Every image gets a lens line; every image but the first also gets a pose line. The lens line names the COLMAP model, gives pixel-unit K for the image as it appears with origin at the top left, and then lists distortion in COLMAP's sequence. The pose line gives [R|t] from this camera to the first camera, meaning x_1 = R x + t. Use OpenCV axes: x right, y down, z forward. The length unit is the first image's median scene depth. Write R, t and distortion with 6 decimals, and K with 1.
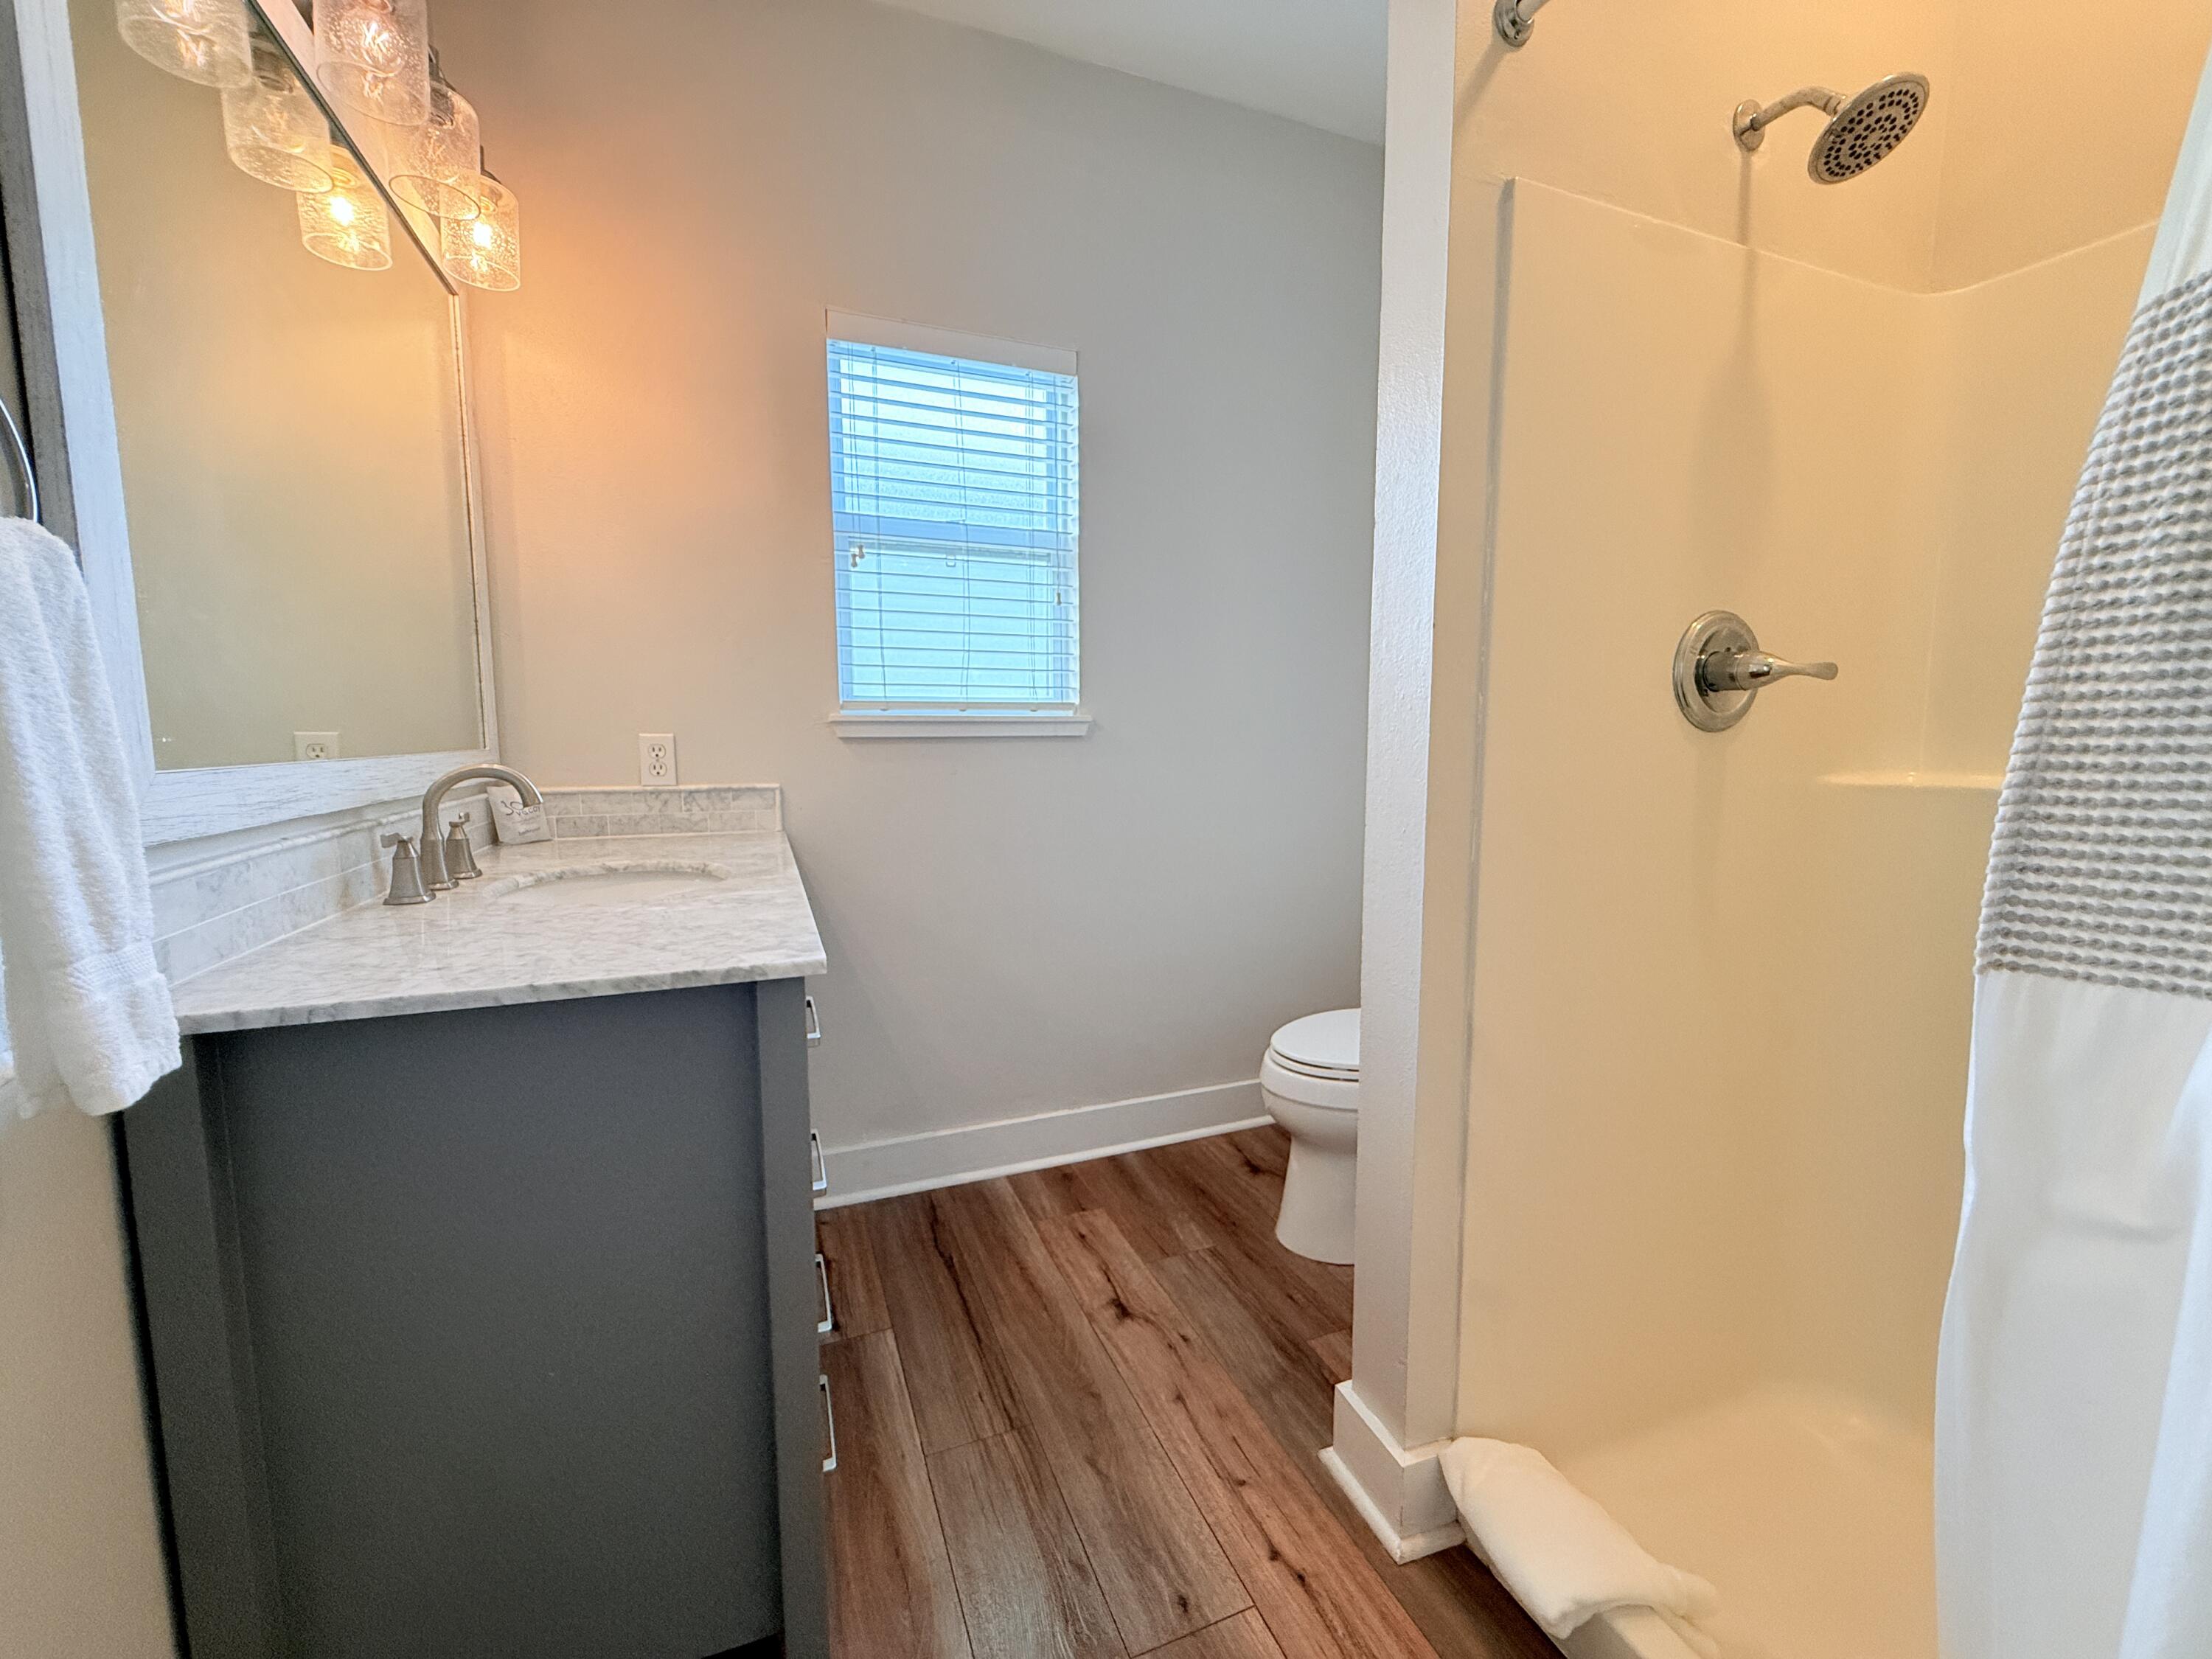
lens RADIAL K [[920.2, 0, 1106.0], [0, 920.2, 829.5], [0, 0, 1]] dist [0.012810, 0.000267]
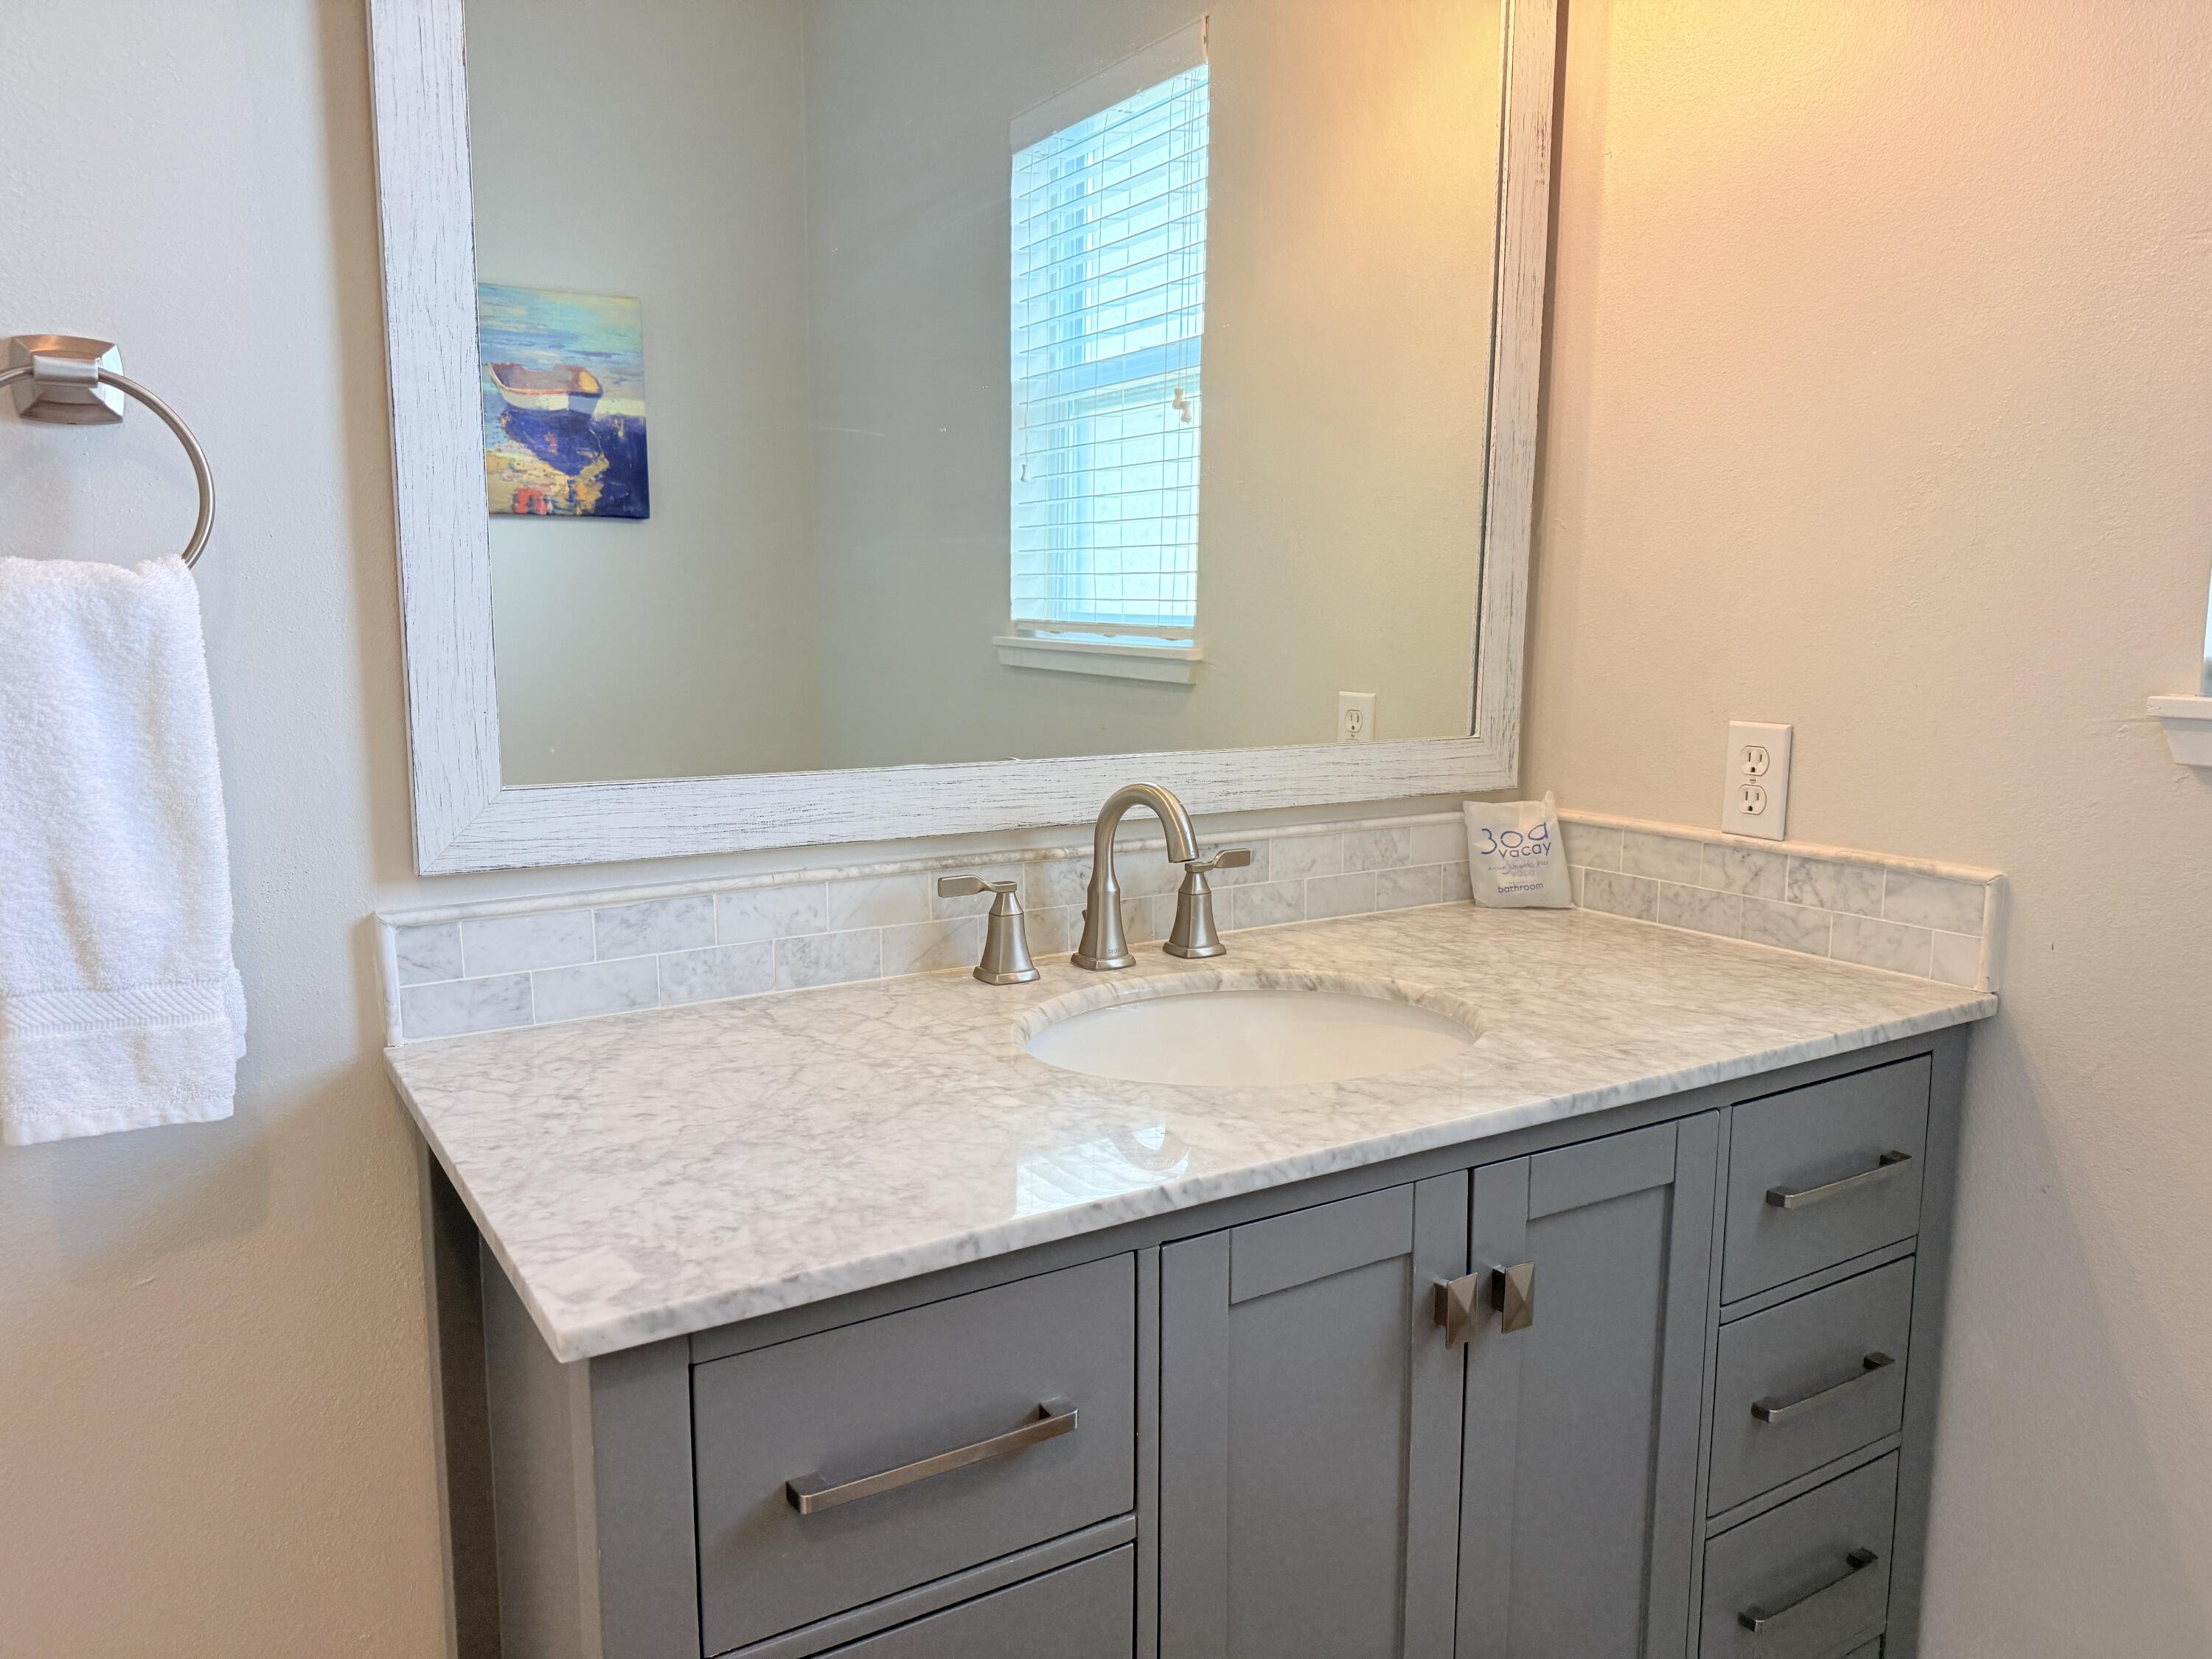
lens RADIAL K [[1550.3, 0, 1107.7], [0, 1550.3, 841.0], [0, 0, 1]] dist [0.138425, -0.243781]
pose [[0.168709, 0.148117, -0.974473, 0.234733], [-0.107609, 0.985503, 0.131164, -0.115543], [0.979774, 0.082733, 0.182202, 0.549756]]
